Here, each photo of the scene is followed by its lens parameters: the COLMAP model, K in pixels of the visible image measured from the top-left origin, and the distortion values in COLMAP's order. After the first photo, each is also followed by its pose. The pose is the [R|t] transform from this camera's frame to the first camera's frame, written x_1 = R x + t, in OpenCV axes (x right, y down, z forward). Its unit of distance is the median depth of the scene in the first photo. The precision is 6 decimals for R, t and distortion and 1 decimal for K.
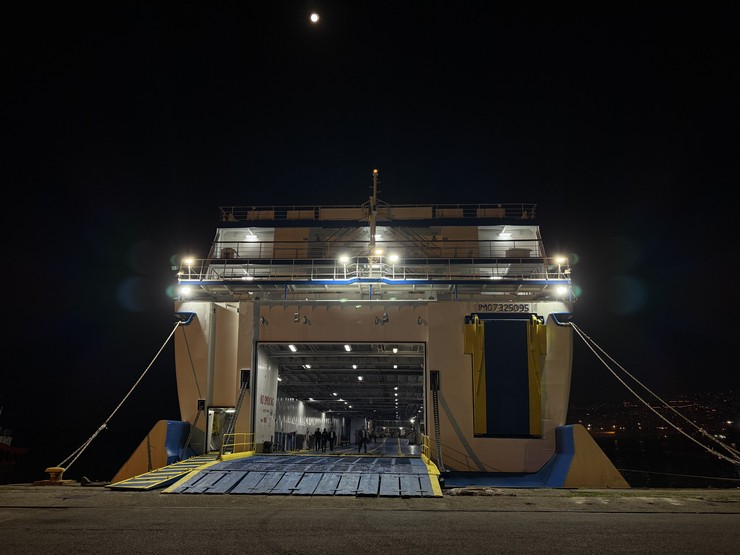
lens RADIAL K [[503.5, 0, 370.0], [0, 503.5, 277.5], [0, 0, 1]] dist [-0.001990, -0.000613]
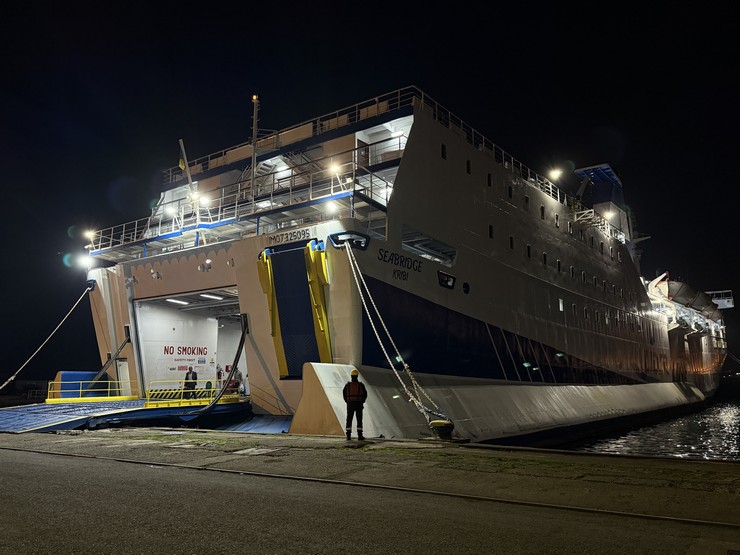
lens RADIAL K [[606.7, 0, 370.0], [0, 606.7, 277.5], [0, 0, 1]] dist [0.008258, -0.005067]
pose [[0.831725, -0.110809, -0.544017, 0.928080], [0.182725, 0.979923, 0.079764, 0.069598], [0.524256, -0.165747, 0.835275, 0.172748]]
